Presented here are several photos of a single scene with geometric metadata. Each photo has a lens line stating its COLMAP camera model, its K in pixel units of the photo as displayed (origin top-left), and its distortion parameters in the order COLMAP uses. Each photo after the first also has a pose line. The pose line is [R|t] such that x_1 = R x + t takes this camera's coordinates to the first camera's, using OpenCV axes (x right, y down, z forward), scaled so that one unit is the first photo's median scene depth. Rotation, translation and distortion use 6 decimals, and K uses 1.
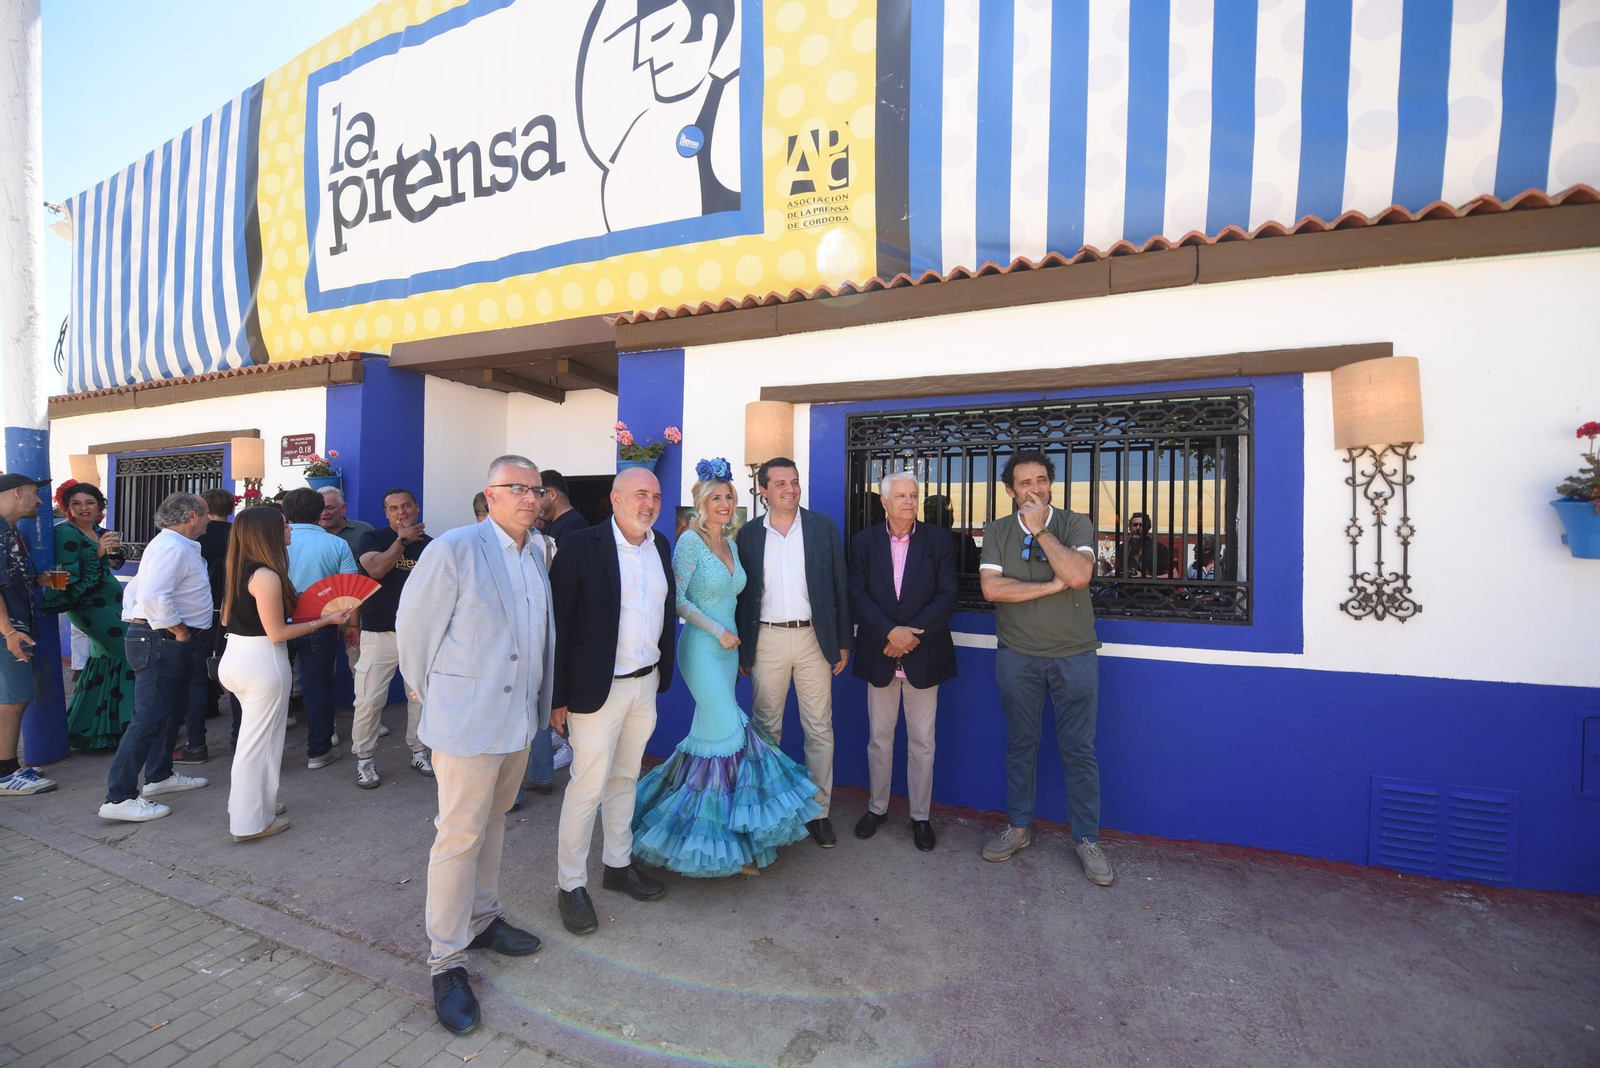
lens RADIAL K [[657.1, 0, 790.8], [0, 657.1, 537.6], [0, 0, 1]] dist [-0.033224, 0.000174]
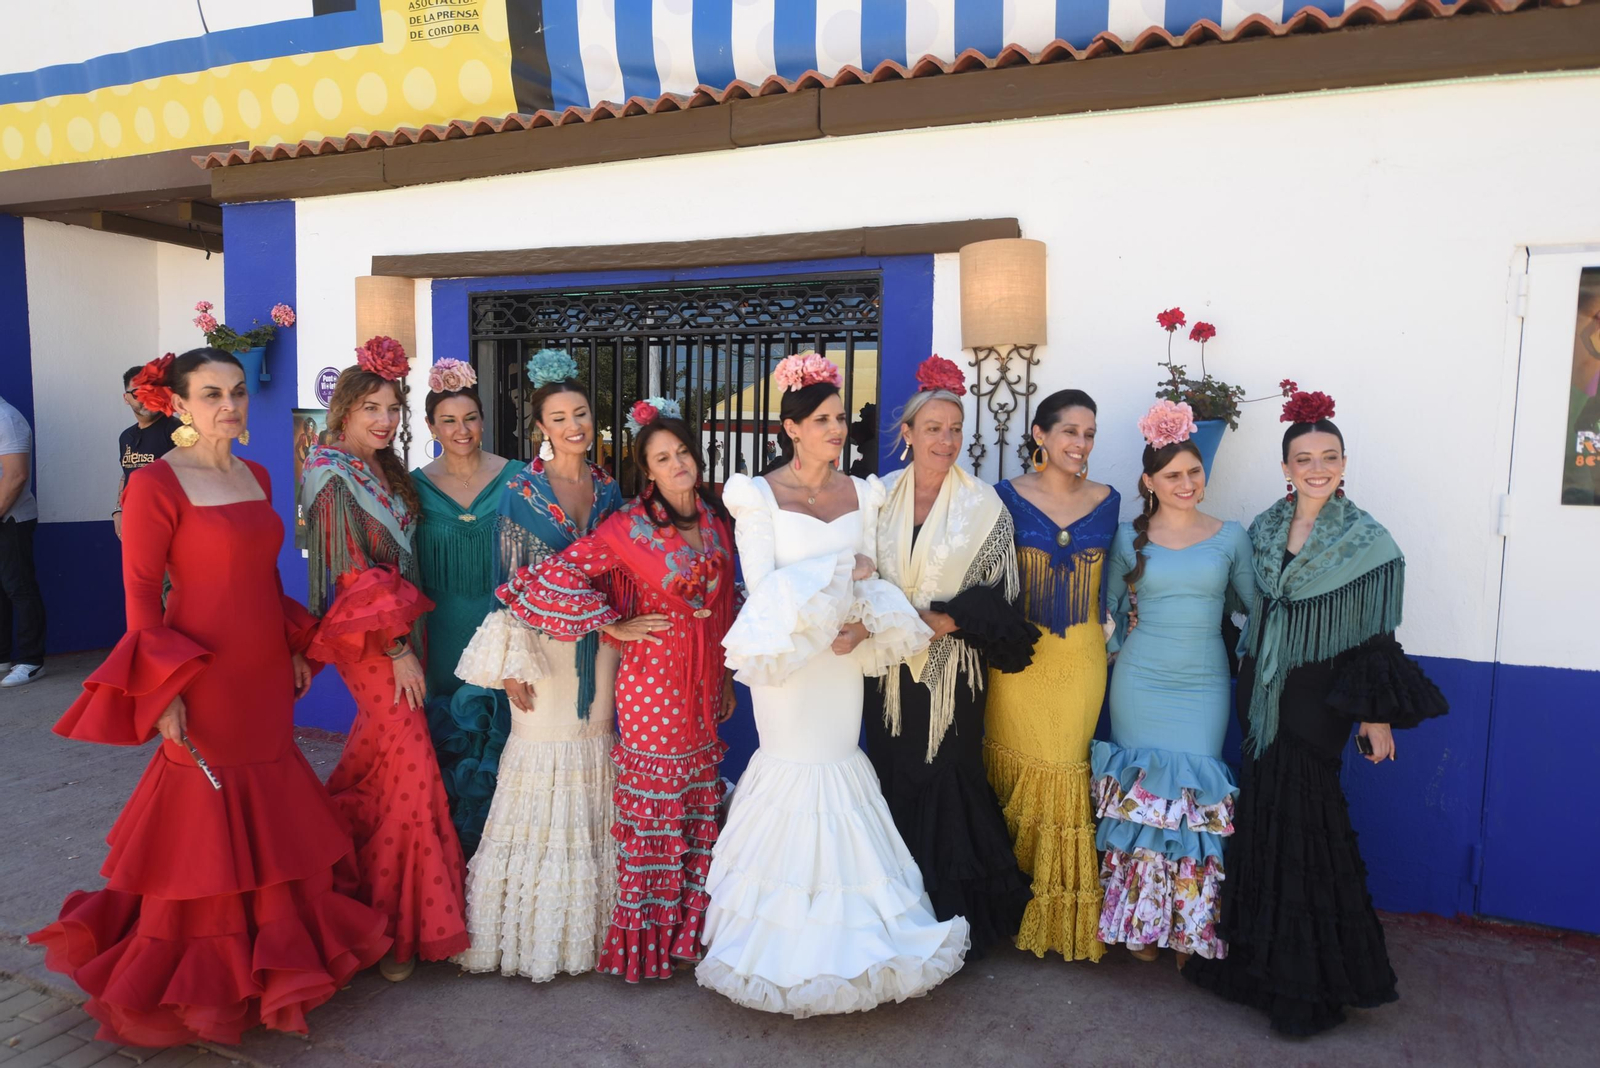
lens RADIAL K [[976.2, 0, 807.2], [0, 976.2, 544.7], [0, 0, 1]] dist [-0.014010, 0.008802]
pose [[0.999730, 0.015522, 0.017286, 0.617072], [-0.016929, 0.996283, 0.084464, 0.007630], [-0.015911, -0.084734, 0.996277, -0.252169]]
